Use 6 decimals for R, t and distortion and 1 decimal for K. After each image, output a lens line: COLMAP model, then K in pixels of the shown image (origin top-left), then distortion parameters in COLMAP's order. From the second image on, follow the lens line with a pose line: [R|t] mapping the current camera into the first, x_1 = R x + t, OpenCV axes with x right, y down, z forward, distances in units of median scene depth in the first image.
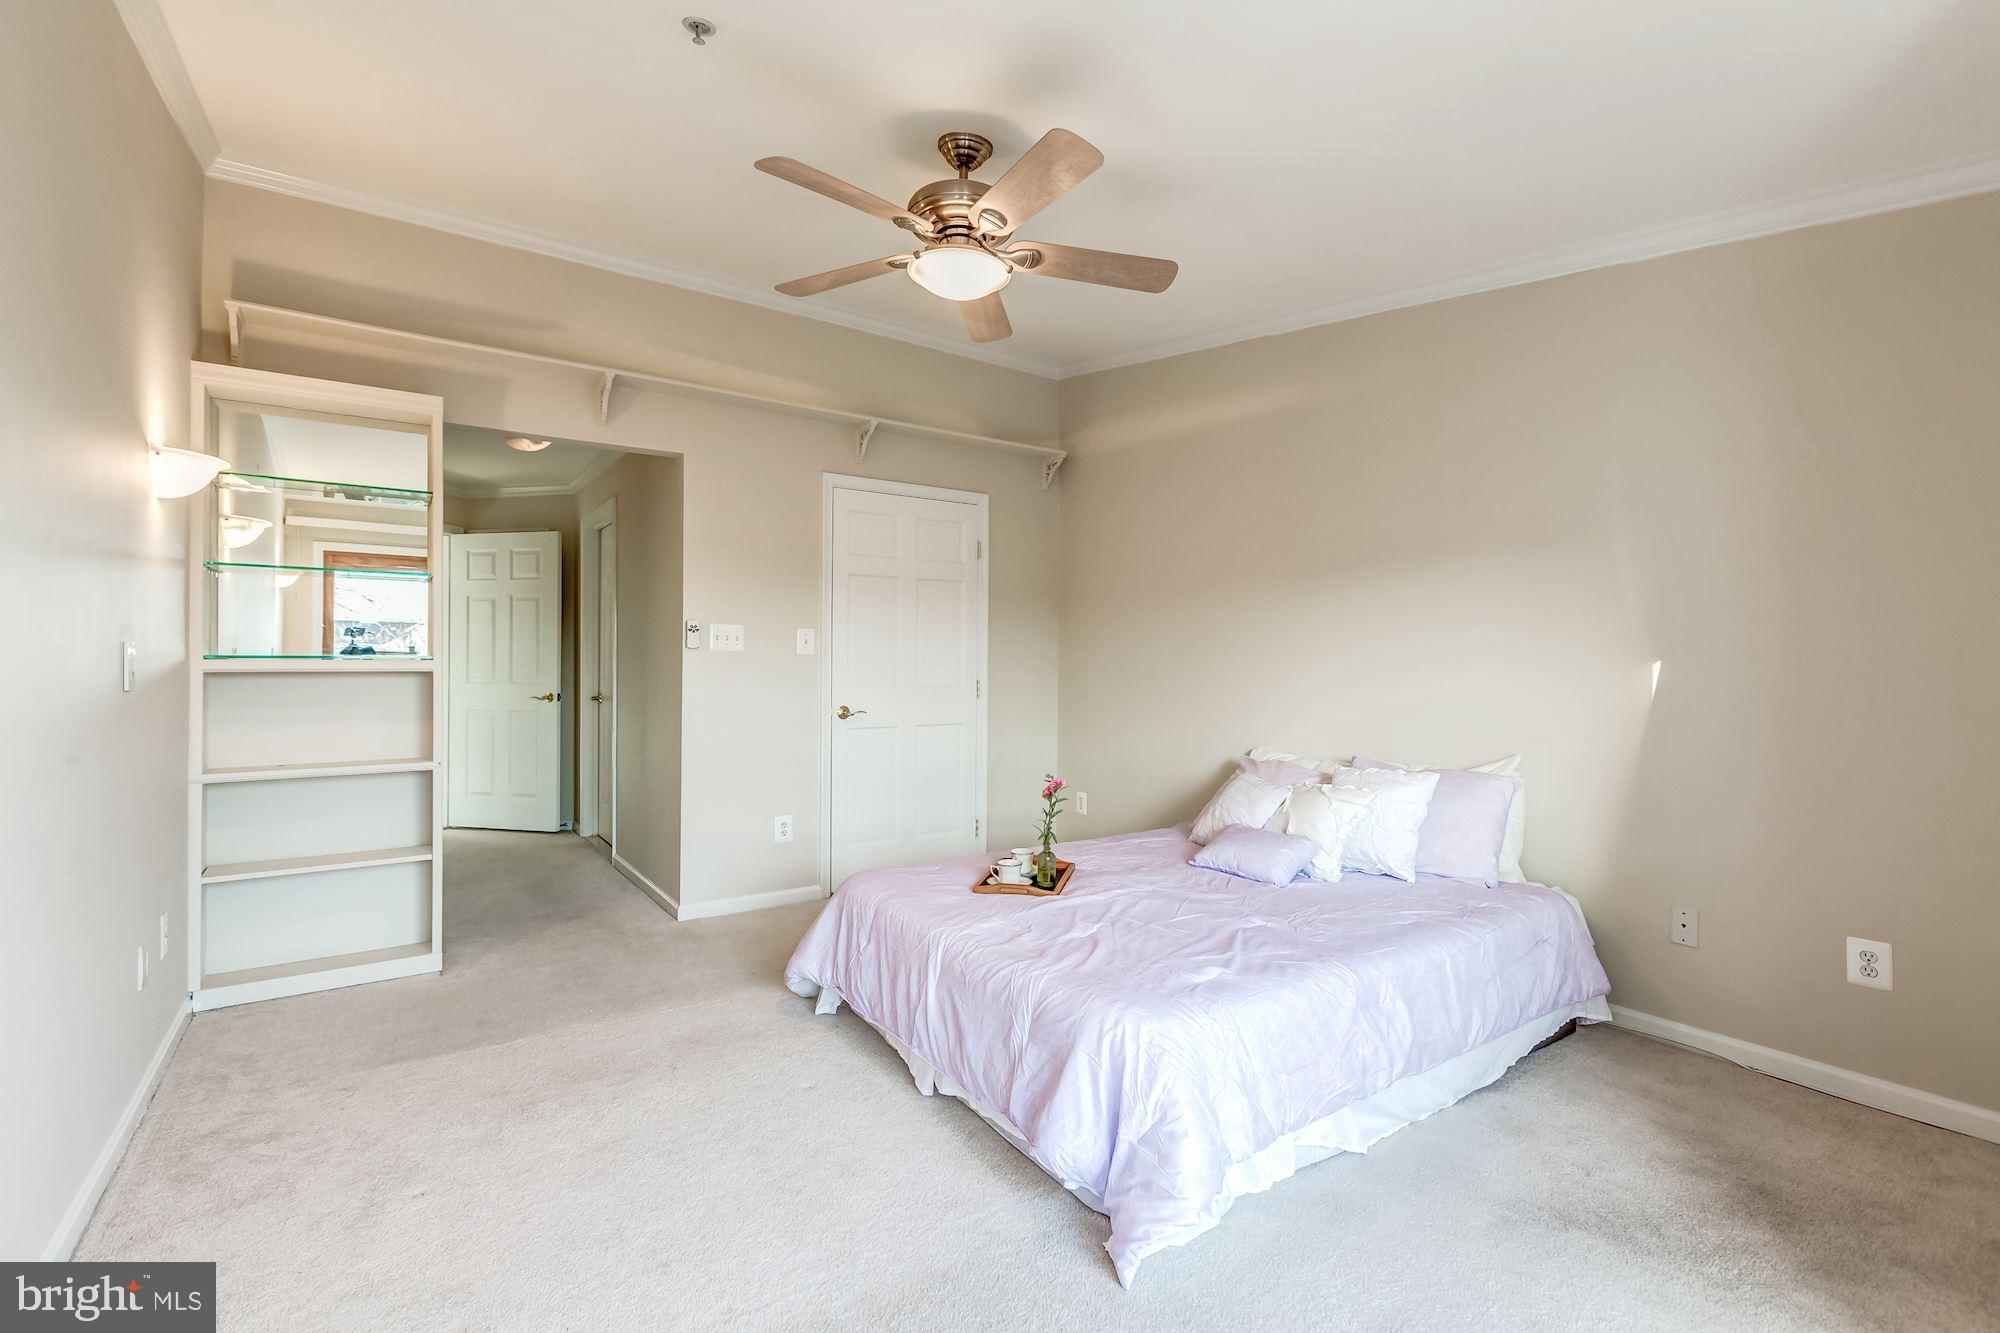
lens RADIAL K [[893.0, 0, 986.9], [0, 893.0, 662.3], [0, 0, 1]] dist [0.002698, -0.000587]
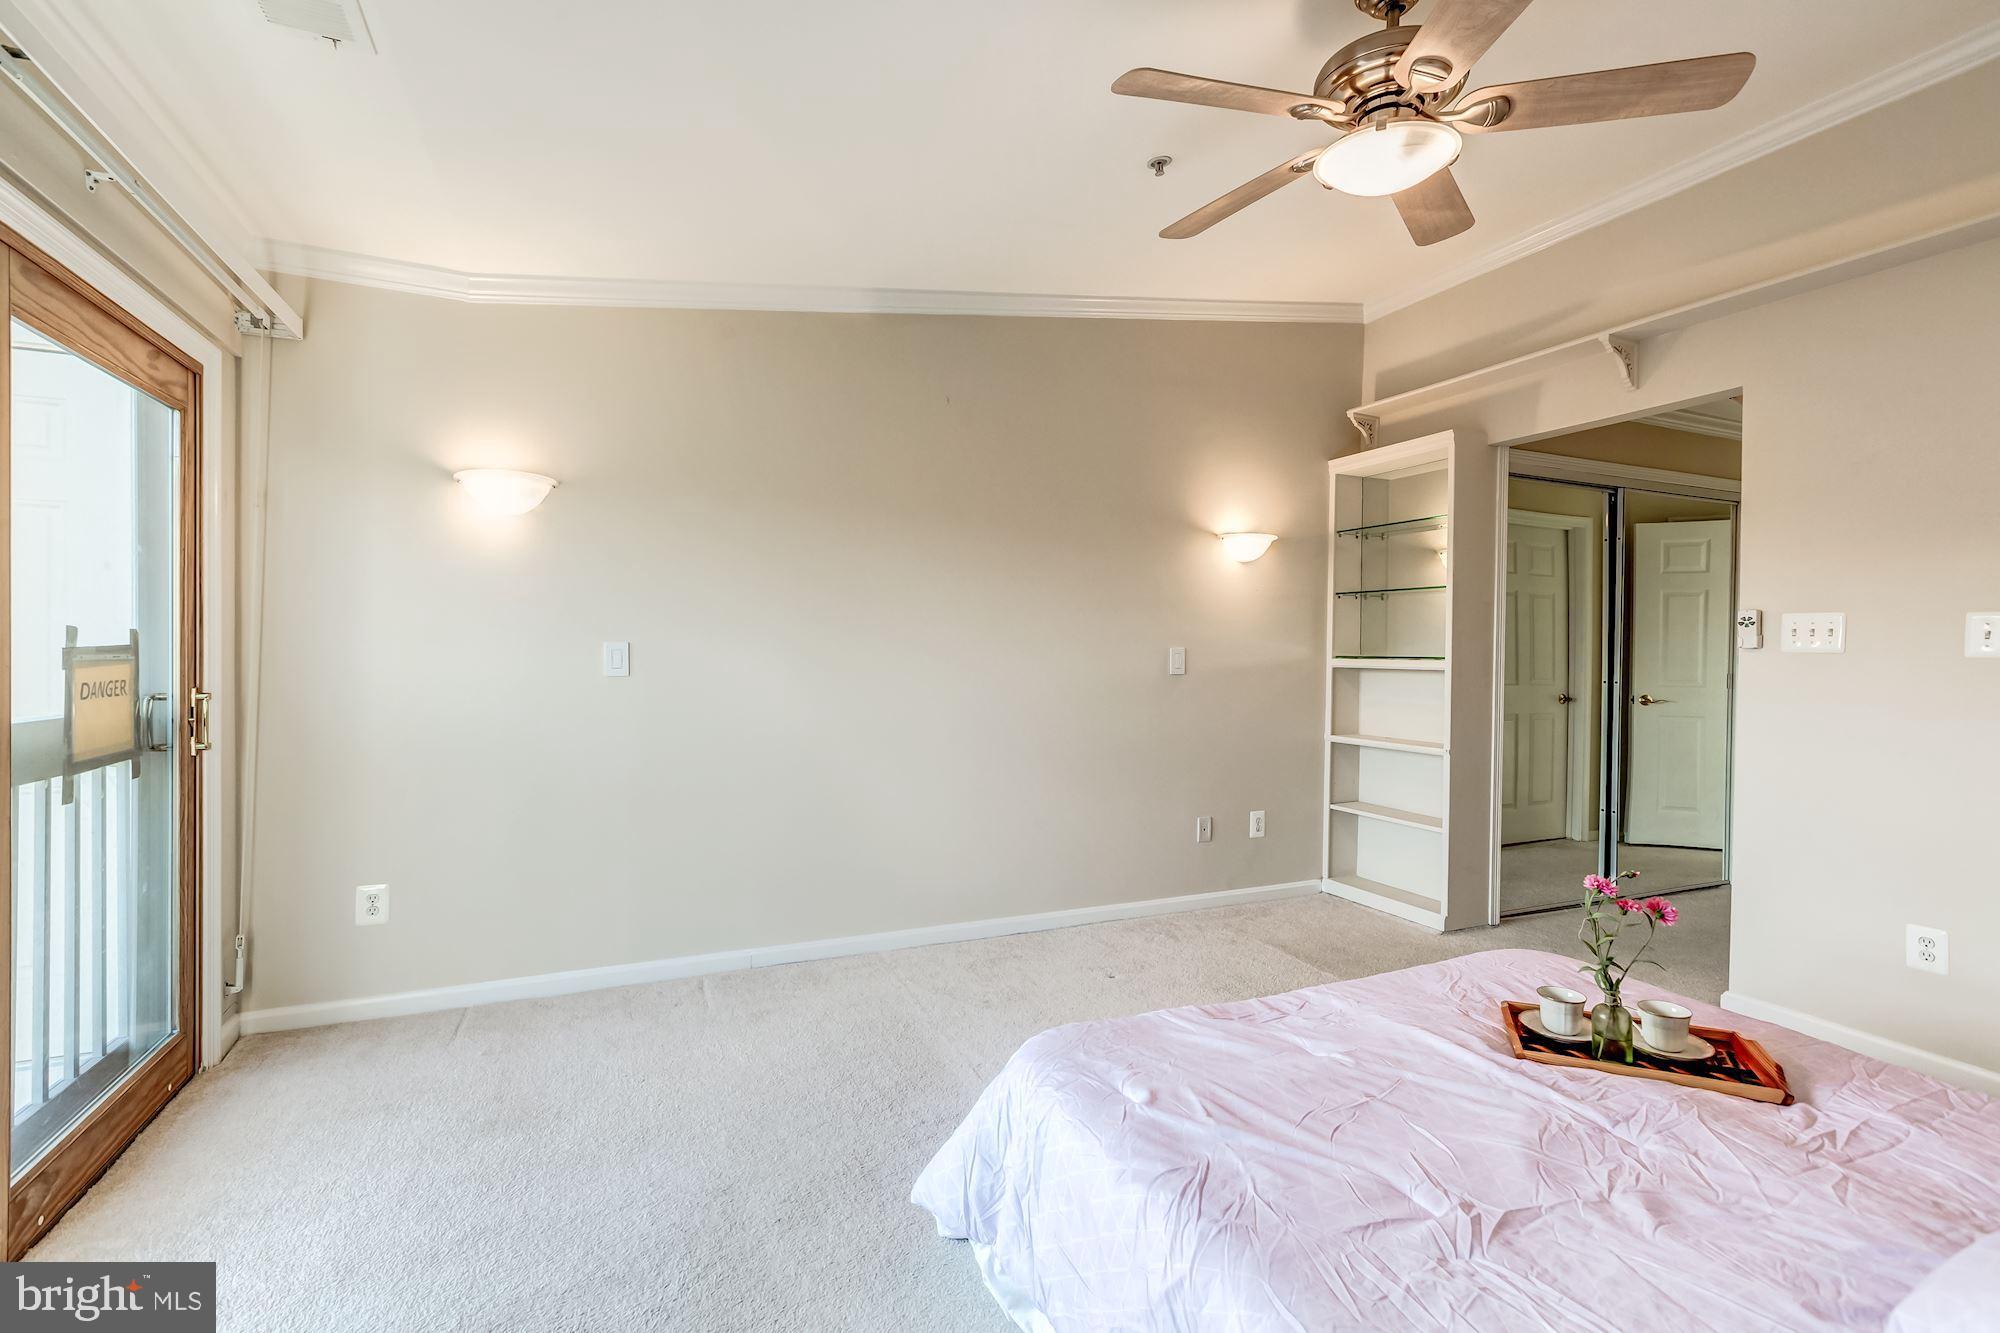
lens RADIAL K [[893.0, 0, 986.9], [0, 893.0, 662.3], [0, 0, 1]] dist [0.002698, -0.000587]
pose [[-0.185791, 0.010834, -0.982530, 0.704478], [-0.011703, 0.999844, 0.013238, -0.009355], [0.982520, 0.013958, -0.185635, 0.721459]]
